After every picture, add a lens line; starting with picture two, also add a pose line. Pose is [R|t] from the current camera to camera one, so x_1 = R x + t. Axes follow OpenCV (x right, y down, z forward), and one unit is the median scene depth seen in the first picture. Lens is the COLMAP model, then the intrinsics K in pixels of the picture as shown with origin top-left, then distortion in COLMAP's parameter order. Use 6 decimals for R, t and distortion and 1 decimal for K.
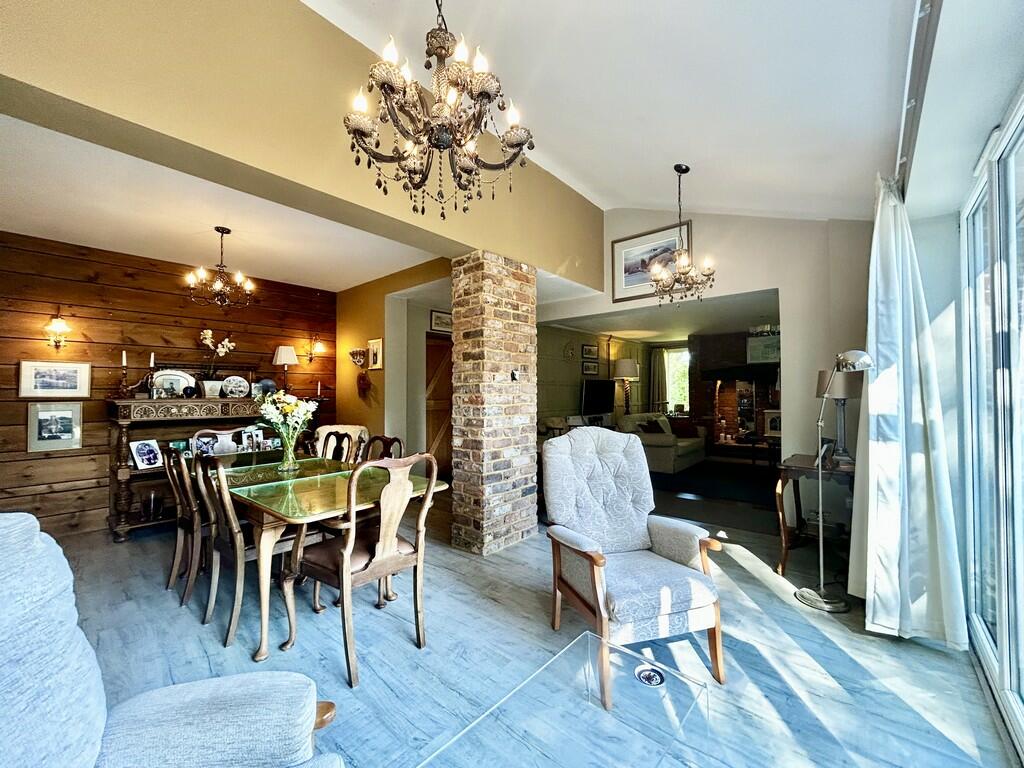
lens RADIAL K [[414.6, 0, 515.6], [0, 414.6, 380.3], [0, 0, 1]] dist [0.001646, 0.000620]
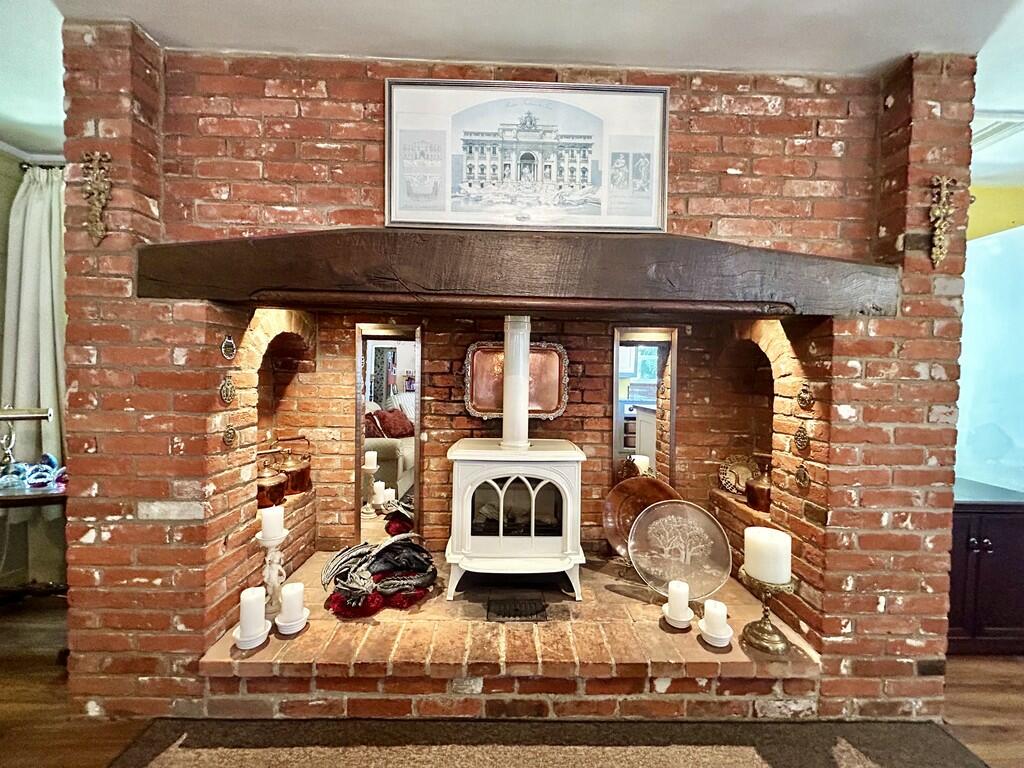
lens RADIAL K [[414.6, 0, 515.3], [0, 414.6, 382.8], [0, 0, 1]] dist [0.001646, 0.000620]
pose [[0.746708, 0.001527, 0.665151, 0.463065], [-0.038048, 0.998458, 0.040422, 0.024934], [-0.664063, -0.055491, 0.745614, 0.791324]]
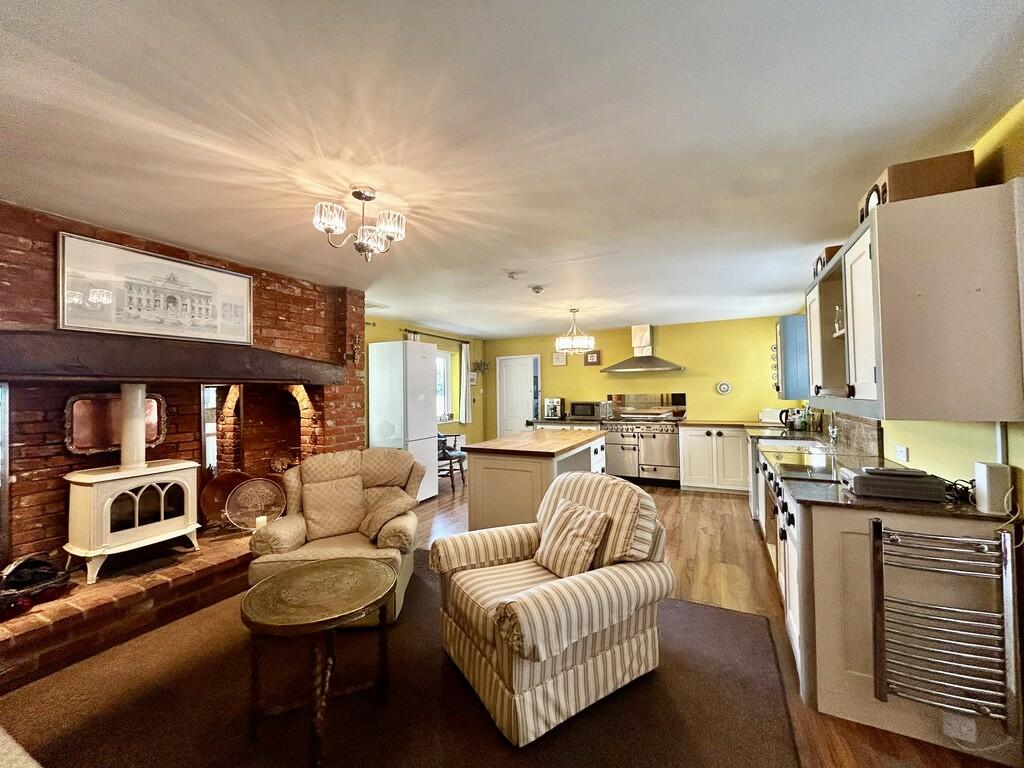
lens RADIAL K [[414.6, 0, 512.9], [0, 414.6, 383.3], [0, 0, 1]] dist [0.001646, 0.000620]
pose [[-0.239111, 0.018365, 0.970818, 0.202994], [-0.014190, 0.999648, -0.022405, 0.003333], [-0.970888, -0.019133, -0.238767, 0.744414]]
